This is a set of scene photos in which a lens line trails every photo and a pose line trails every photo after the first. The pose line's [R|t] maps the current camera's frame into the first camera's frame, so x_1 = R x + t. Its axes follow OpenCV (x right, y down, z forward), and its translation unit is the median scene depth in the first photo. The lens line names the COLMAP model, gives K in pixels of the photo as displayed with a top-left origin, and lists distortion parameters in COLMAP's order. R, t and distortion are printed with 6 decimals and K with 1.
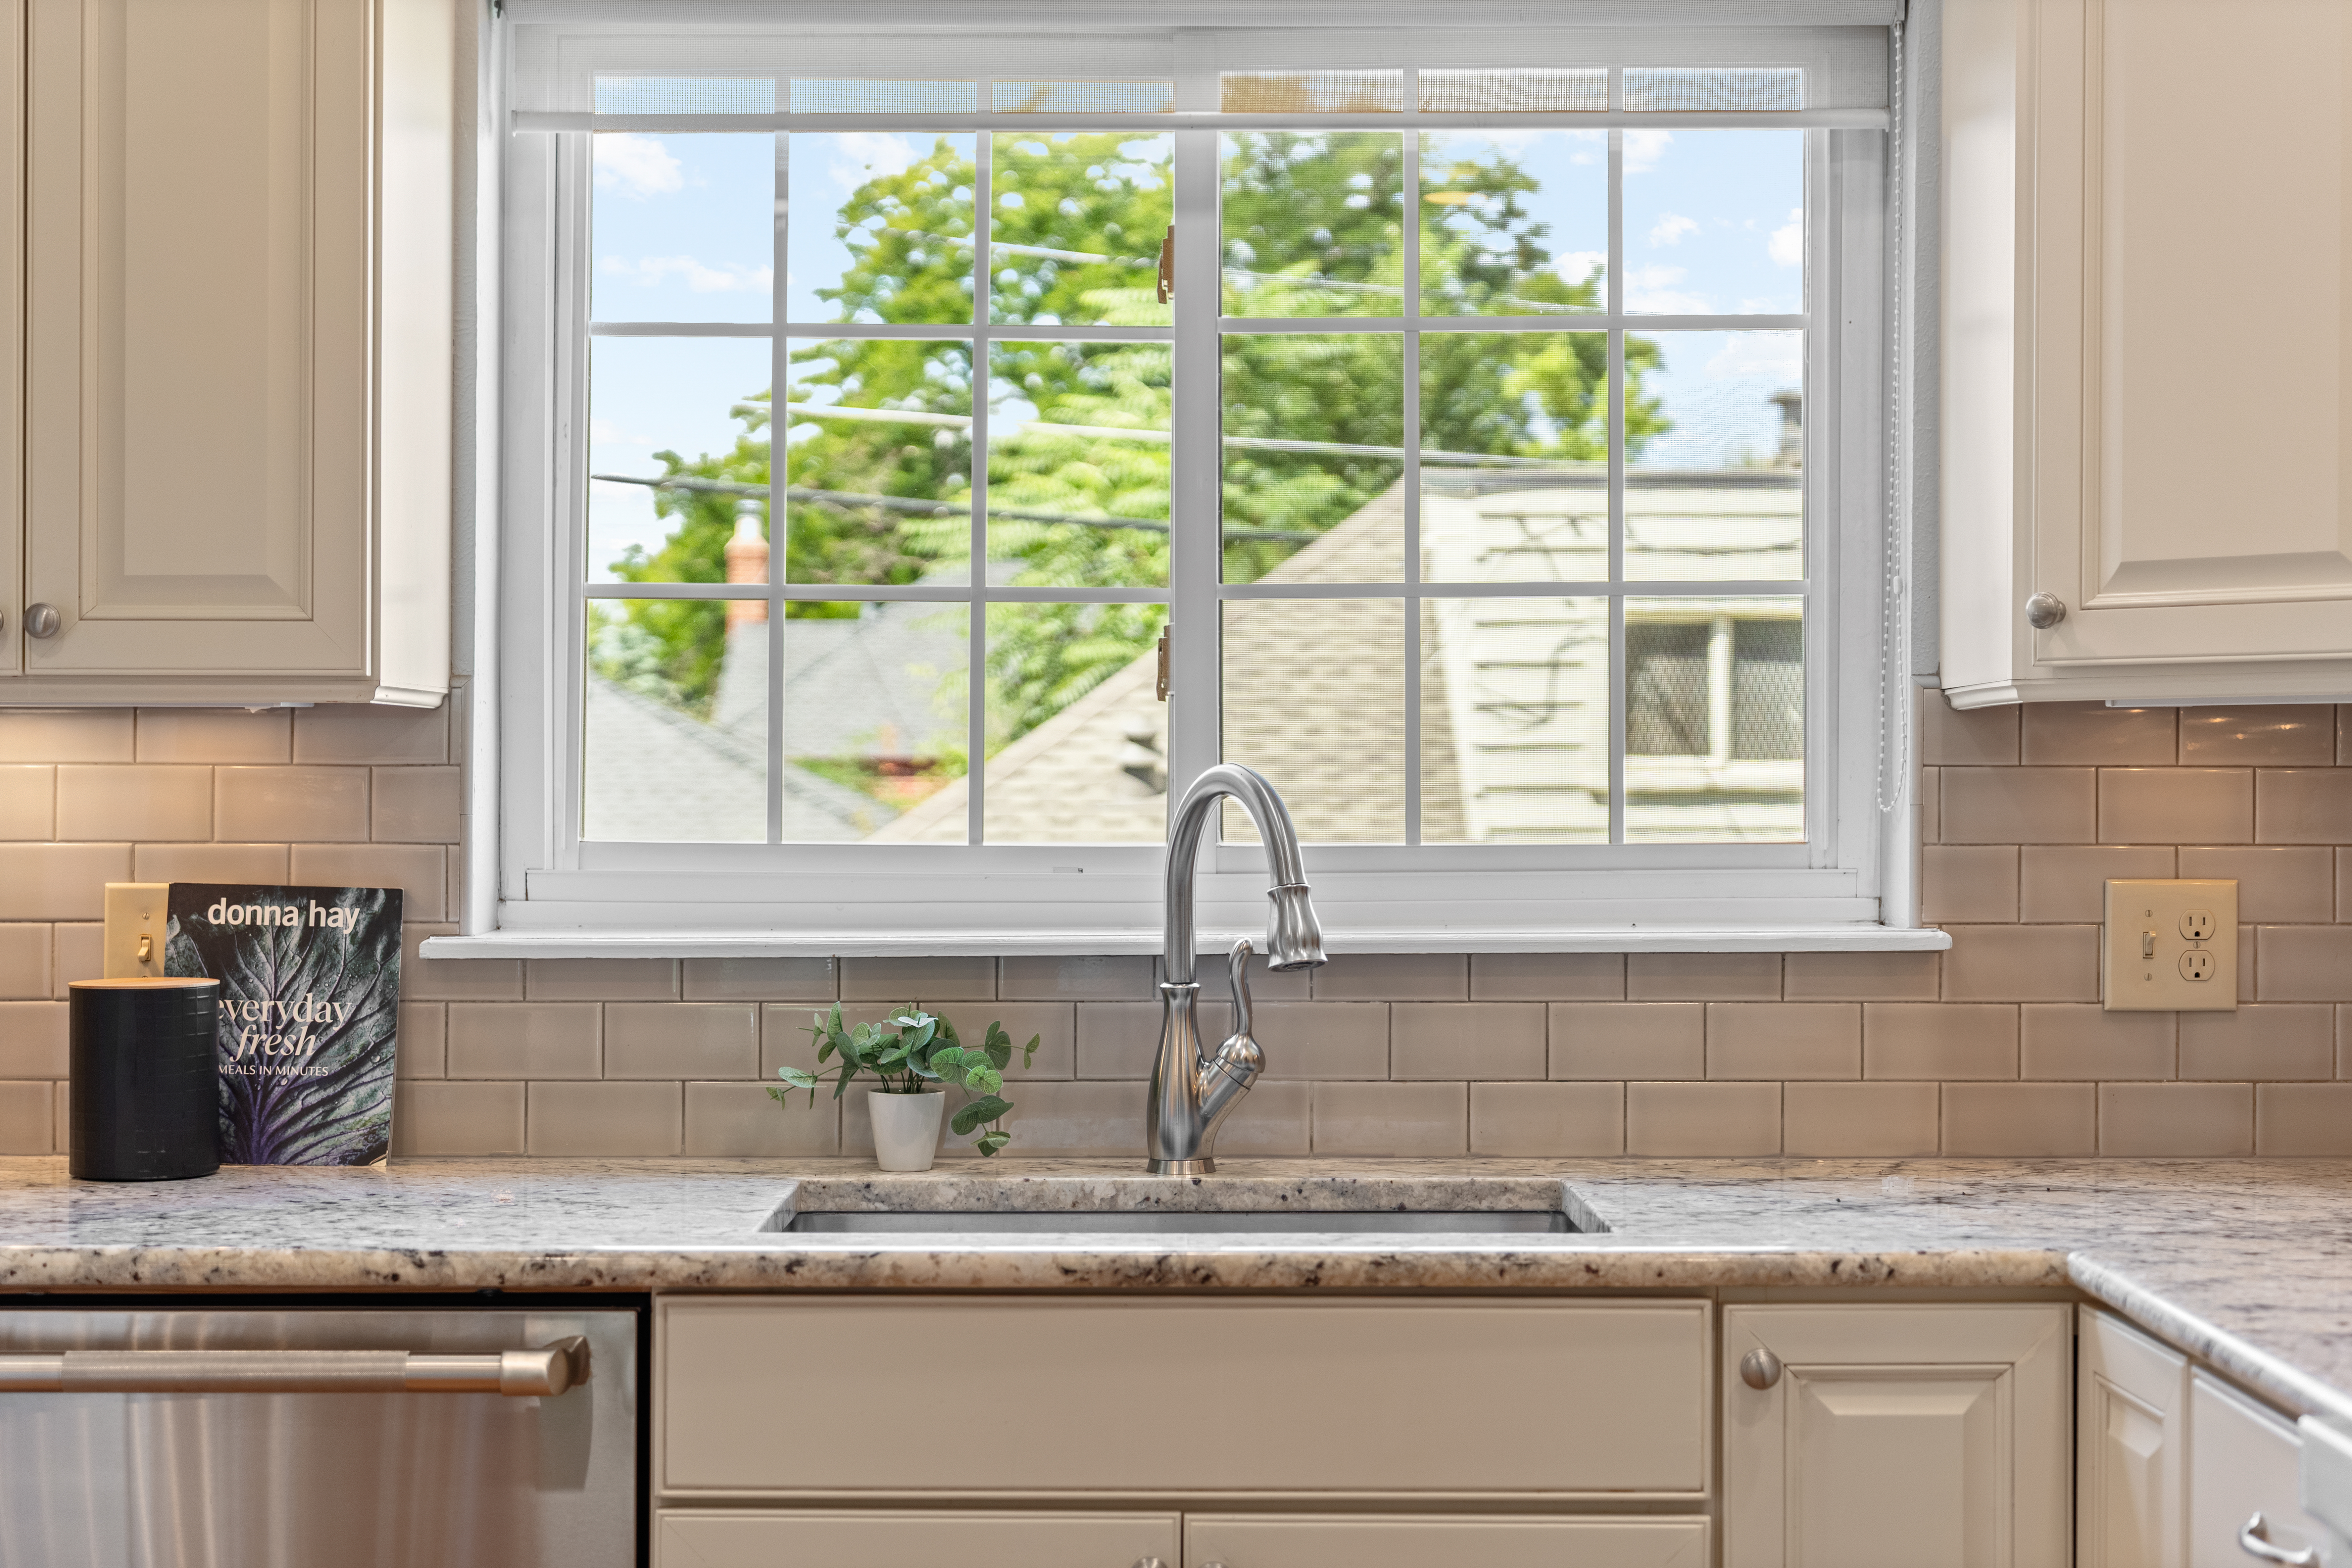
lens RADIAL K [[3609.7, 0, 1169.8], [0, 3609.7, 794.0], [0, 0, 1]] dist [-0.025530, 0.000000]
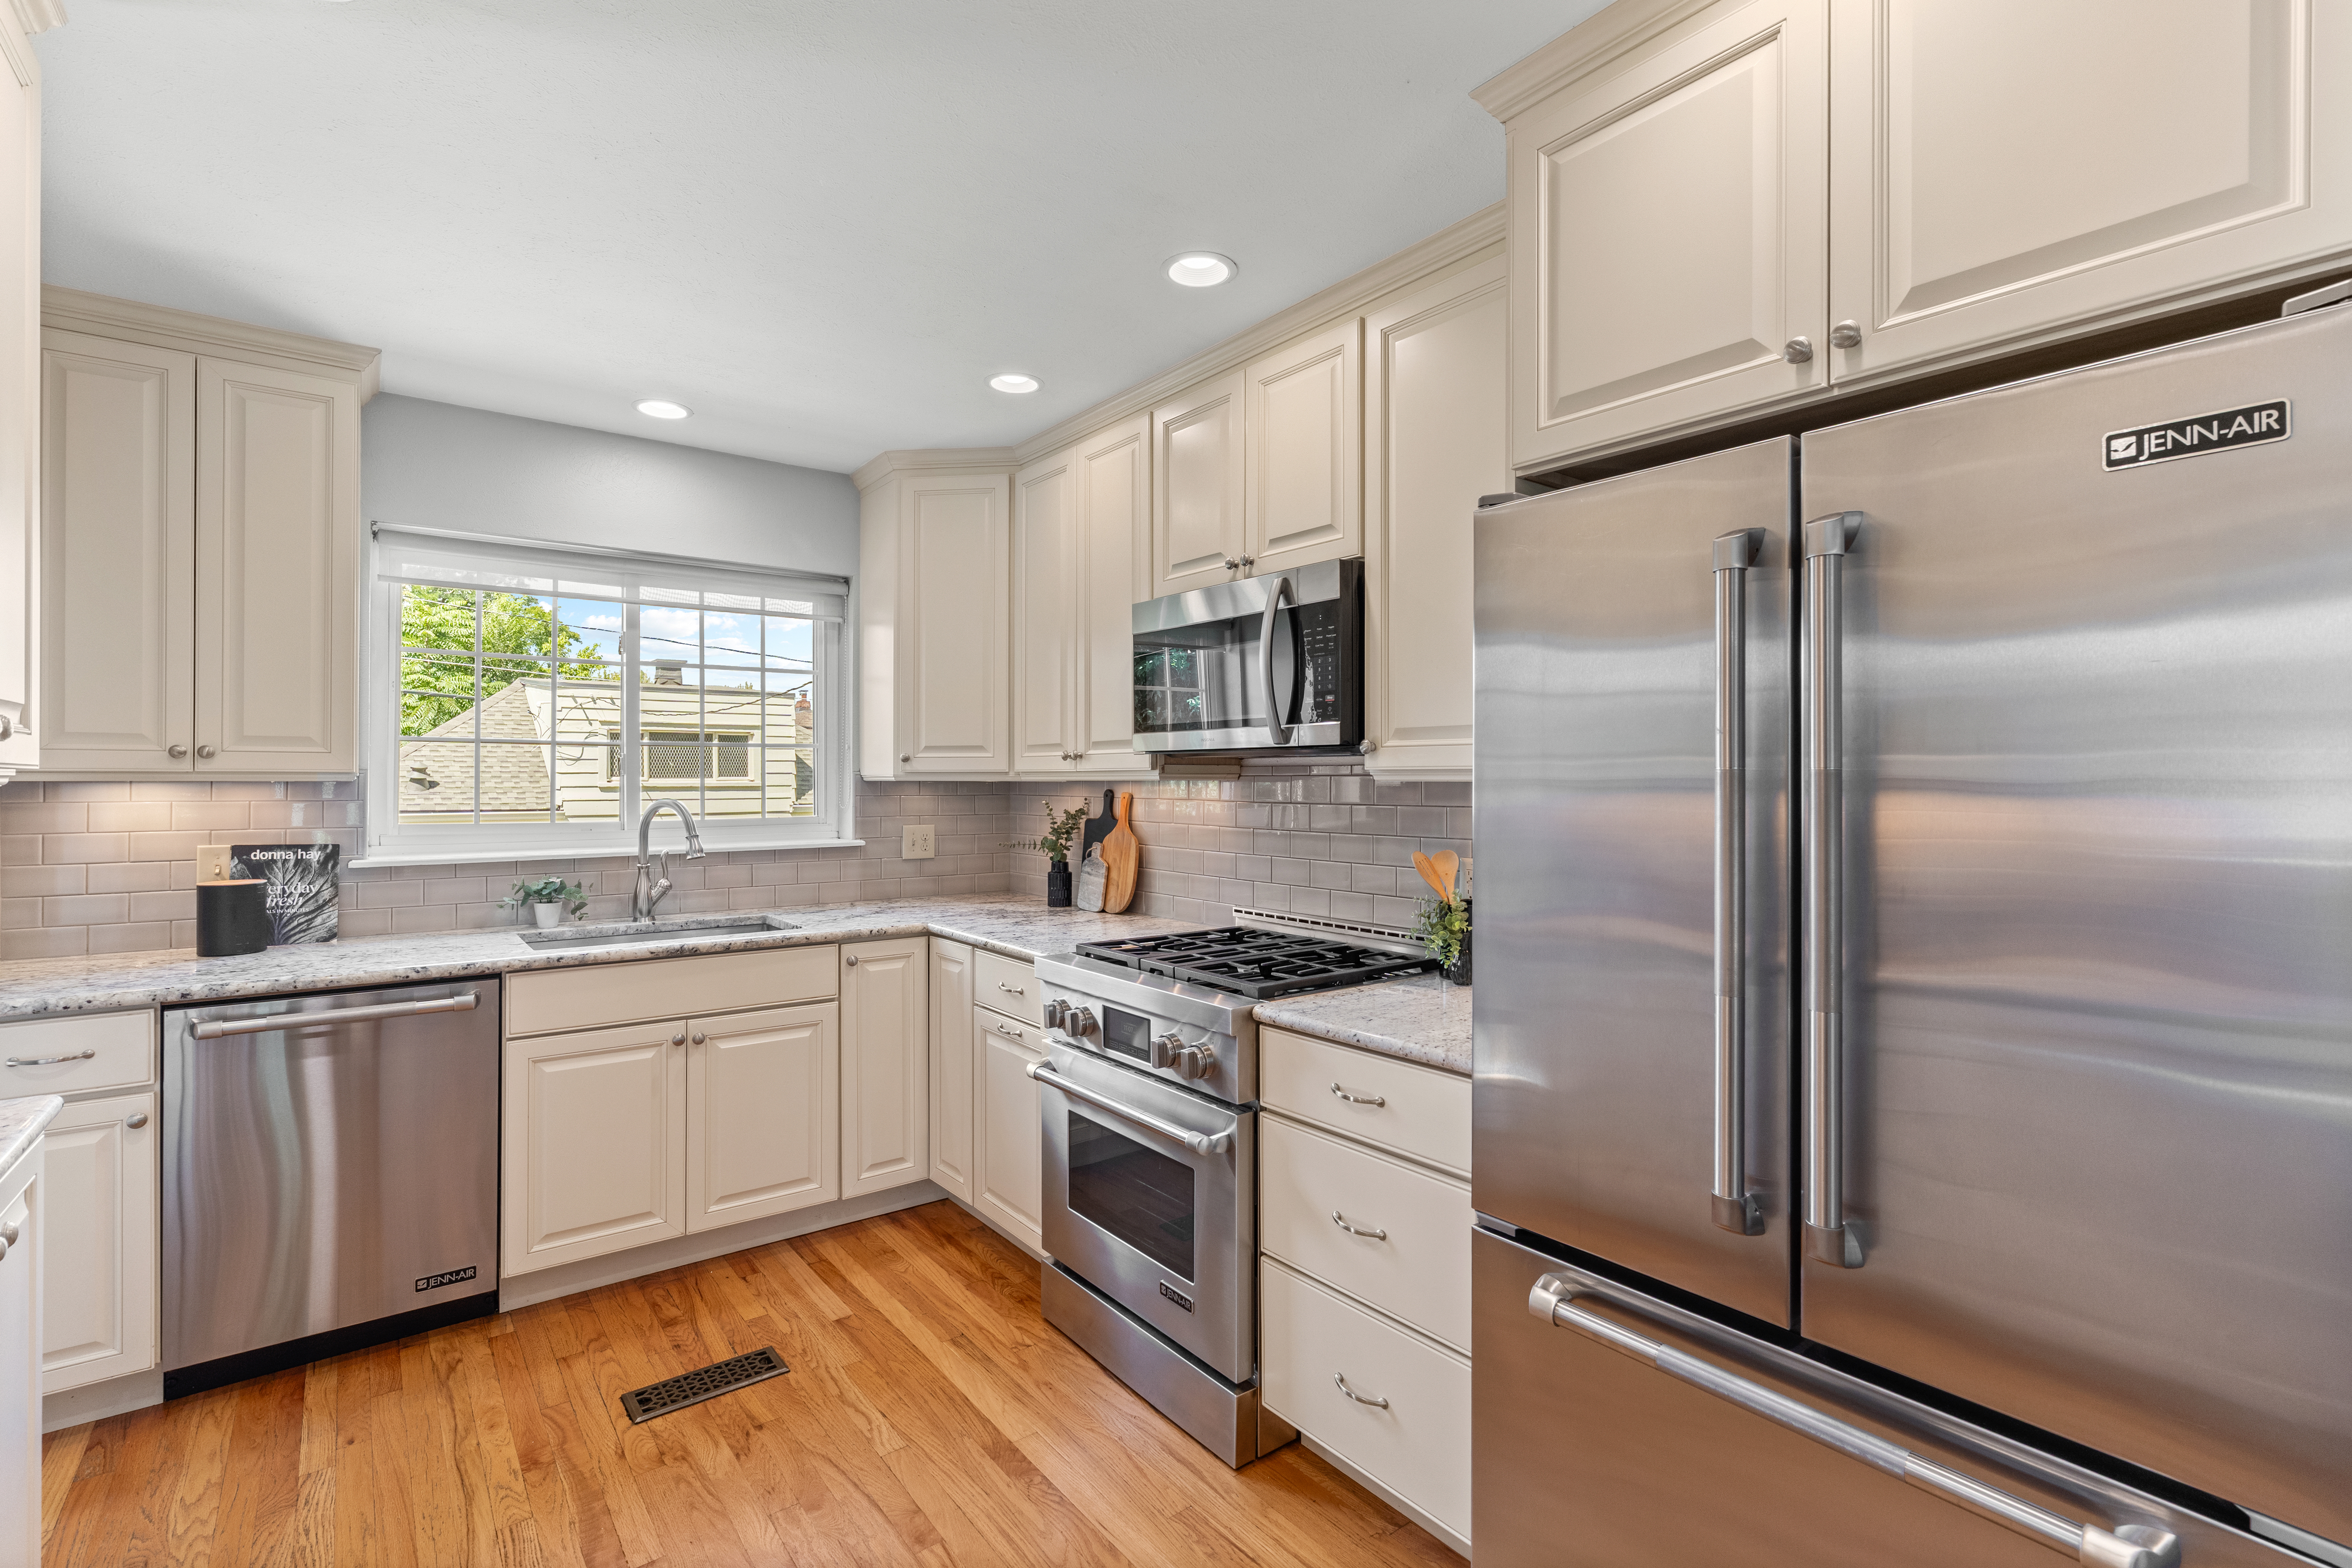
lens RADIAL K [[1072.0, 0, 1165.9], [0, 1072.0, 767.6], [0, 0, 1]] dist [-0.005892, 0.003012]
pose [[0.793753, 0.005885, 0.608212, -0.216219], [0.001395, 0.999933, -0.011496, -0.024561], [-0.608238, 0.009974, 0.793692, -0.077415]]
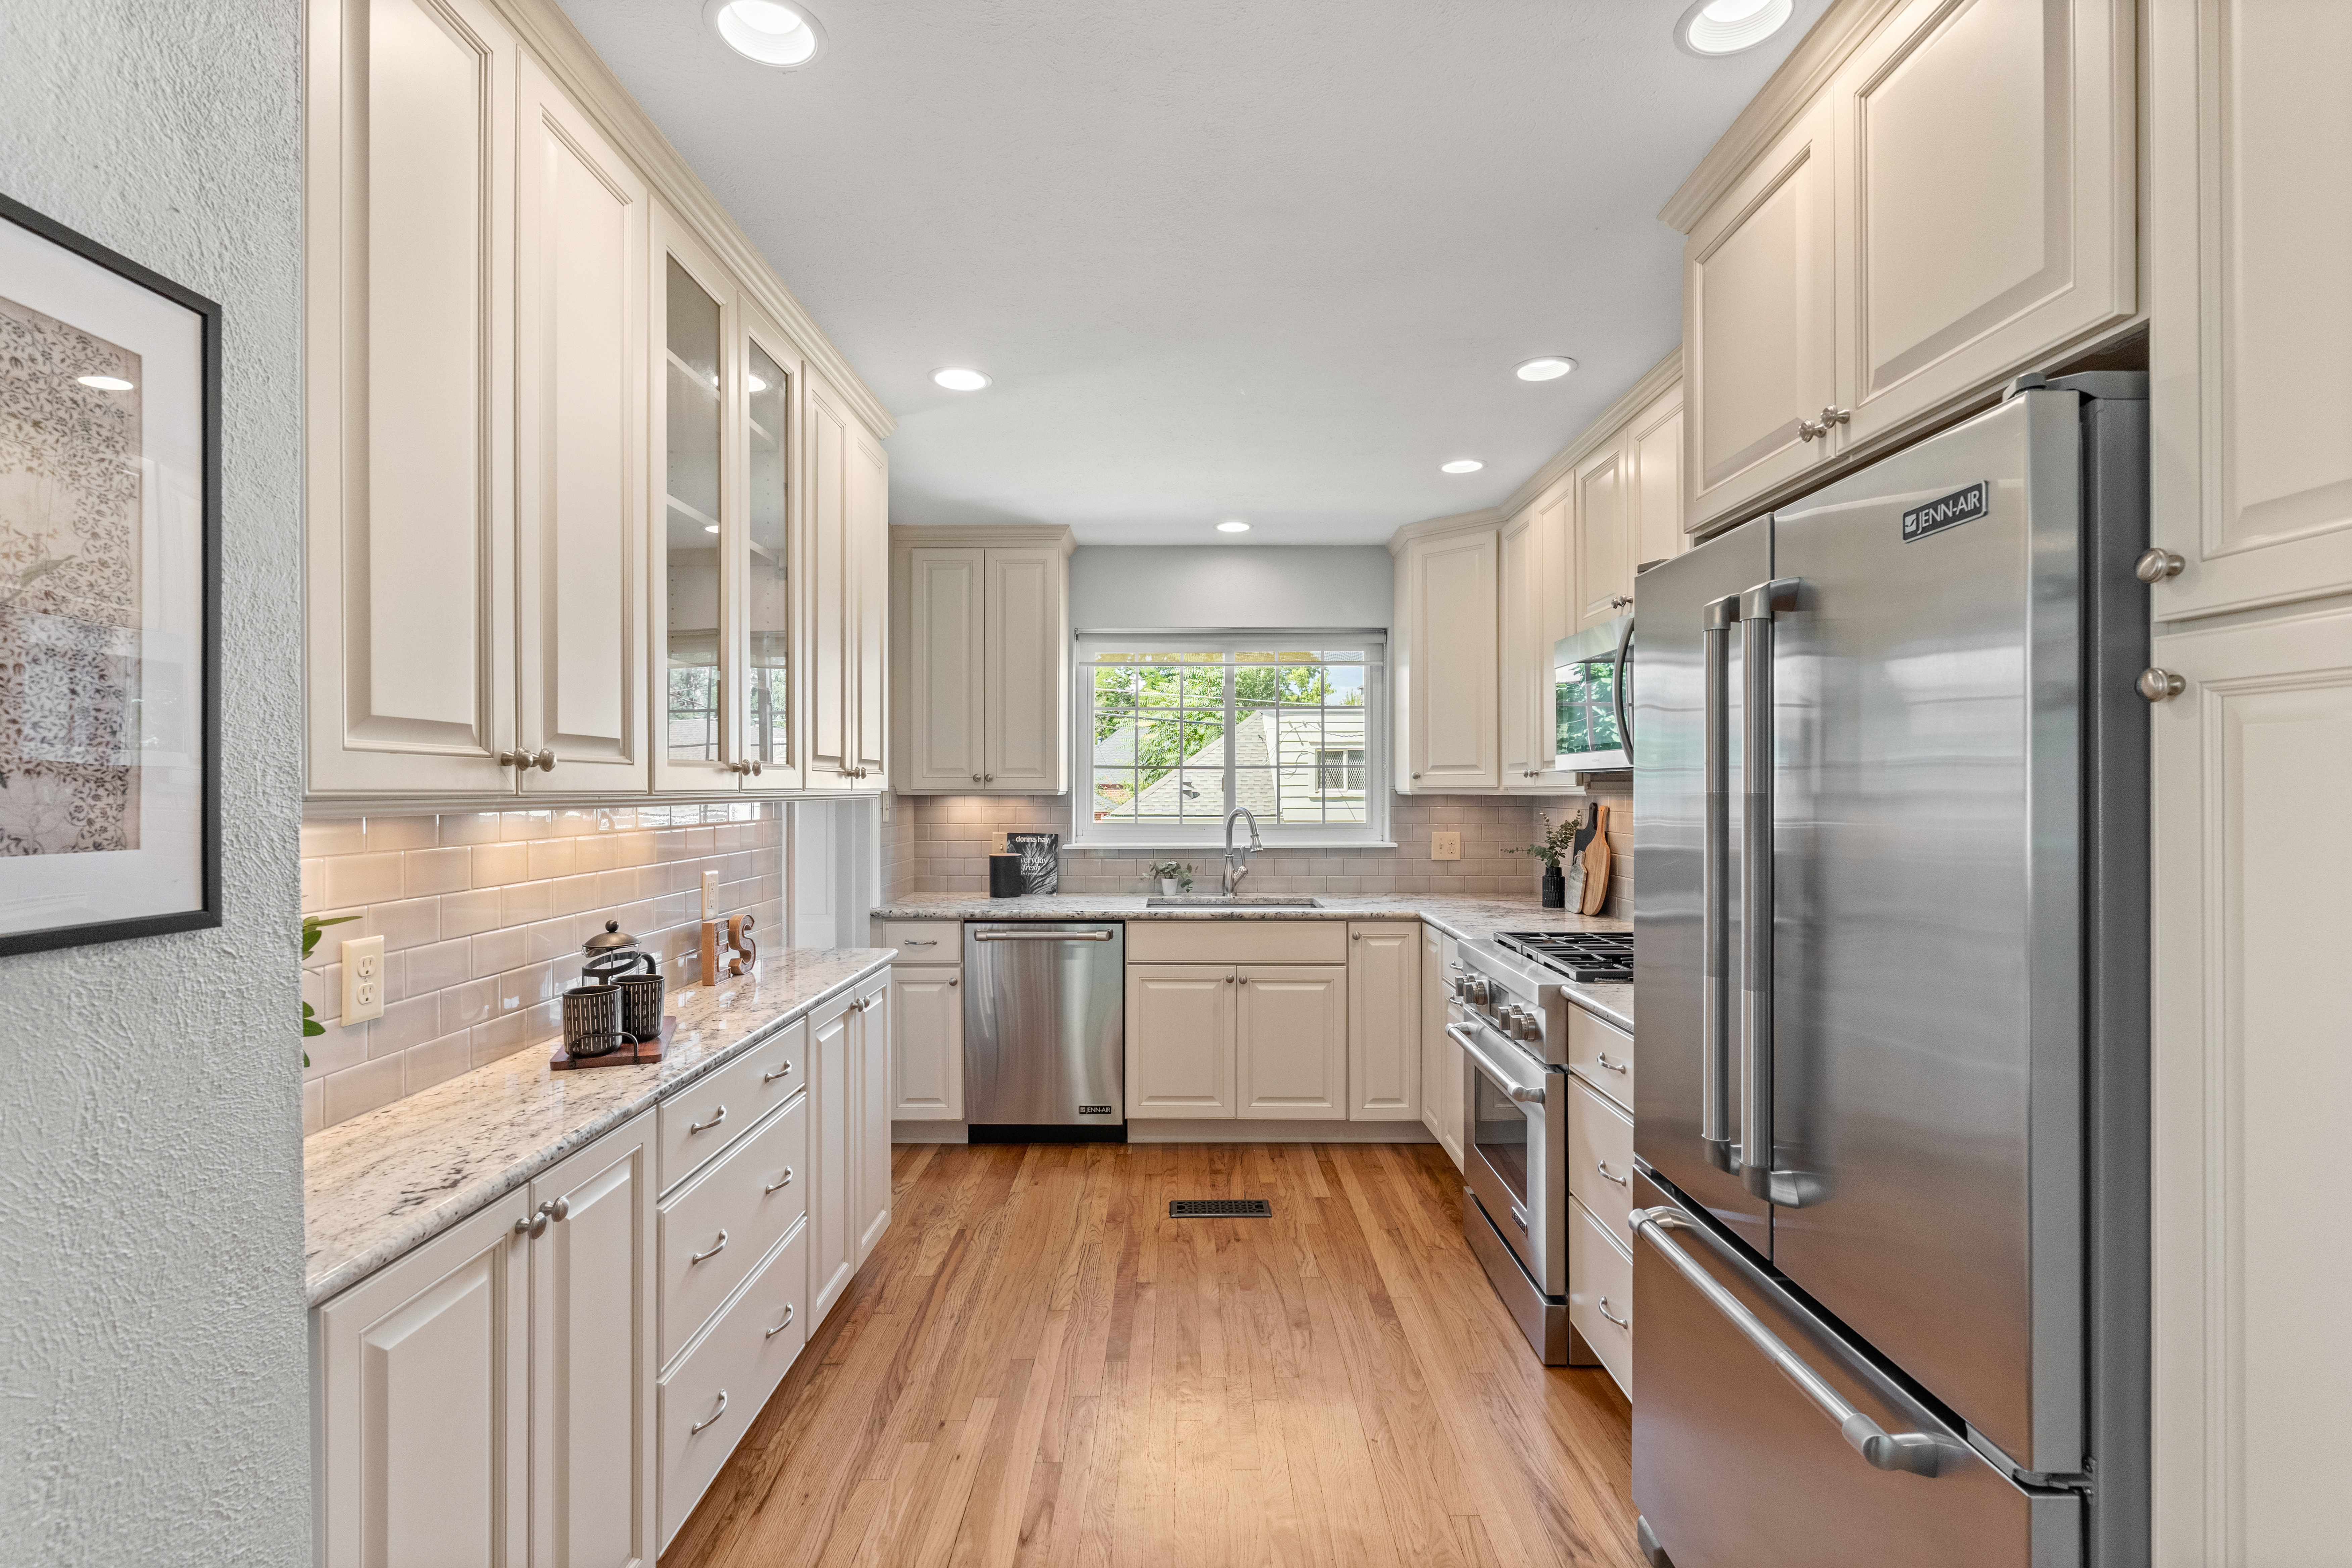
lens RADIAL K [[1072.0, 0, 1160.4], [0, 1072.0, 772.3], [0, 0, 1]] dist [-0.005892, 0.003012]
pose [[0.999807, -0.001946, -0.019548, -0.058434], [0.001605, 0.999846, -0.017458, -0.028995], [0.019579, 0.017423, 0.999656, -0.372498]]
